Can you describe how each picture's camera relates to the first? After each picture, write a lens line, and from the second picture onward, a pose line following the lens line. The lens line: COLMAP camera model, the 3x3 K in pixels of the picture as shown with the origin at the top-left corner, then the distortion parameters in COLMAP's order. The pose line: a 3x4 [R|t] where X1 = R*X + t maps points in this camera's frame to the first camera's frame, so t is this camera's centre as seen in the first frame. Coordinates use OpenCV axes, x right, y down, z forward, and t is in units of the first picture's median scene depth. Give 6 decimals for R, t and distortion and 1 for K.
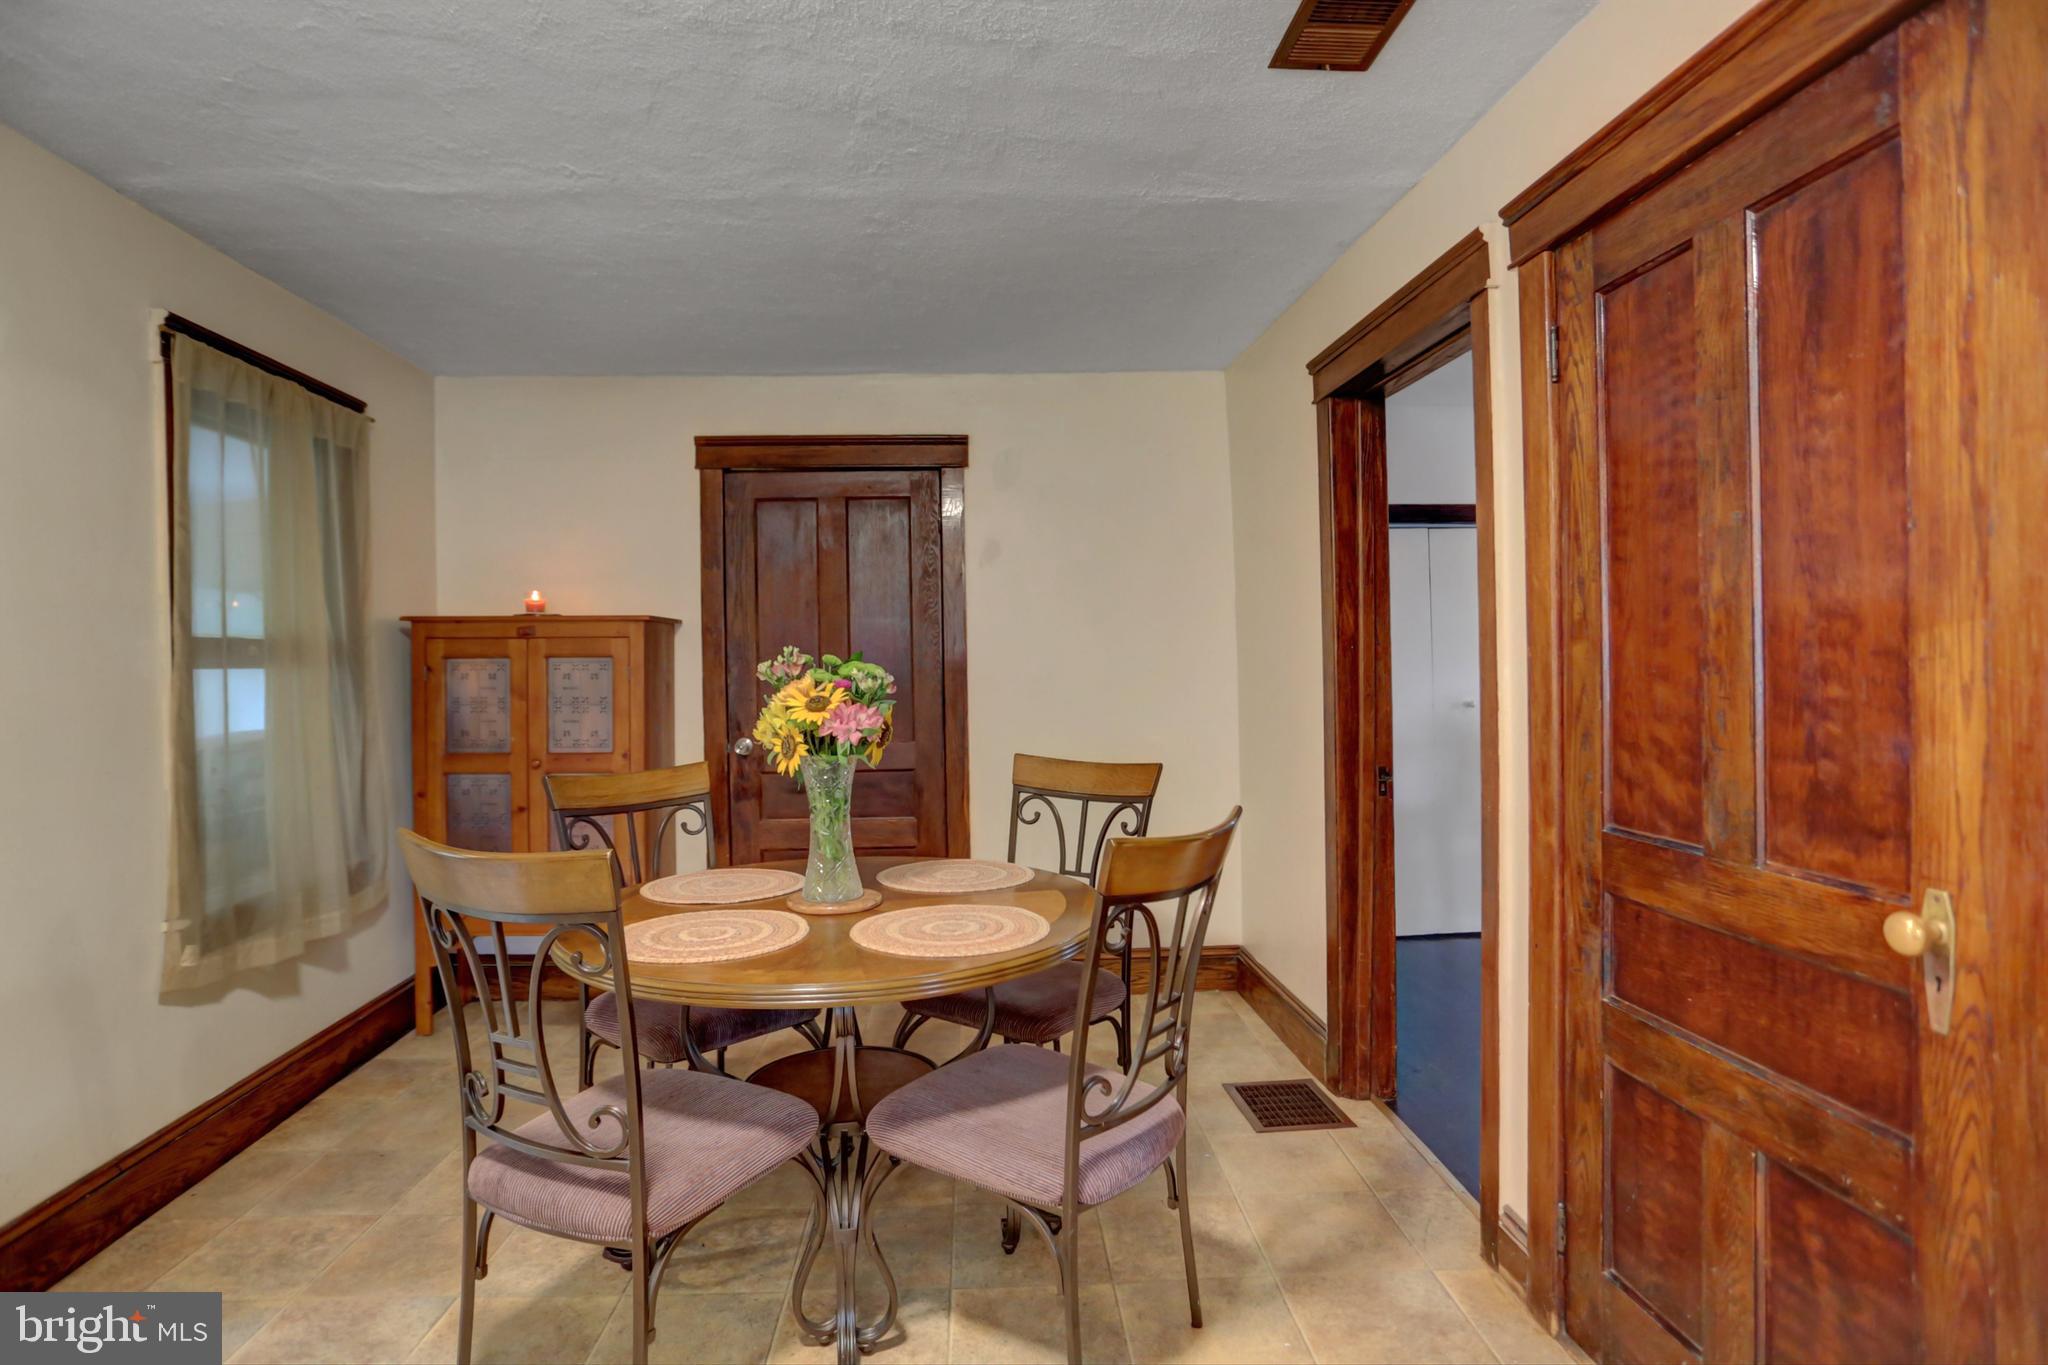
lens RADIAL K [[1006.1, 0, 973.8], [0, 1006.1, 693.2], [0, 0, 1]] dist [-0.069168, 0.031303]
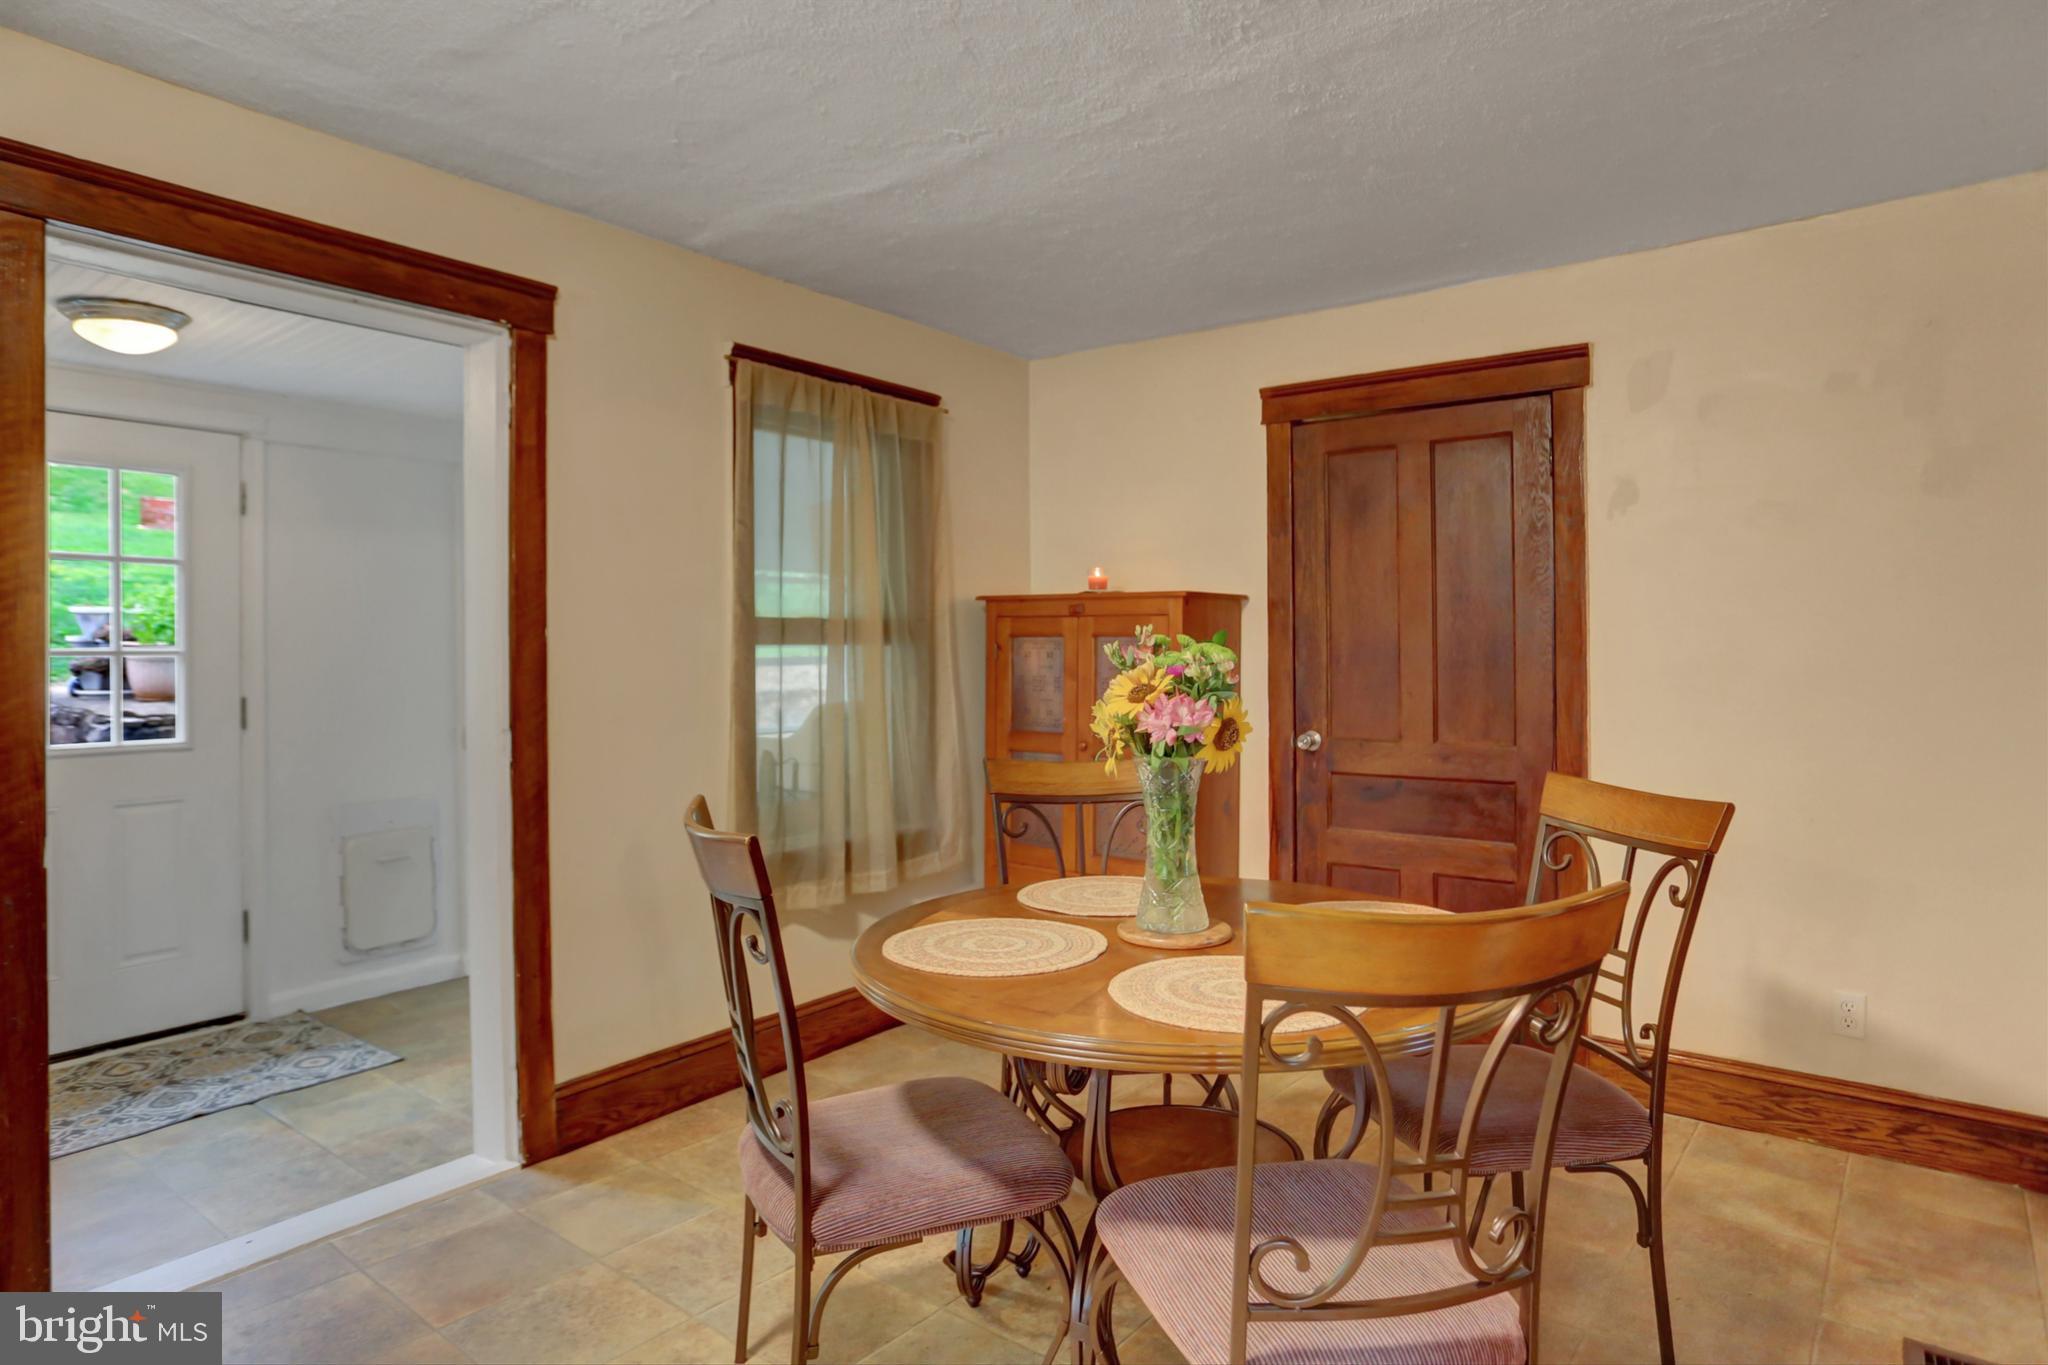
lens RADIAL K [[1105.3, 0, 1025.8], [0, 1105.3, 671.1], [0, 0, 1]] dist [-0.064139, 0.000889]
pose [[0.784012, 0.023005, -0.620319, 0.207396], [-0.025872, 0.999656, 0.004374, -0.005925], [0.620206, 0.012620, 0.784337, 0.132135]]
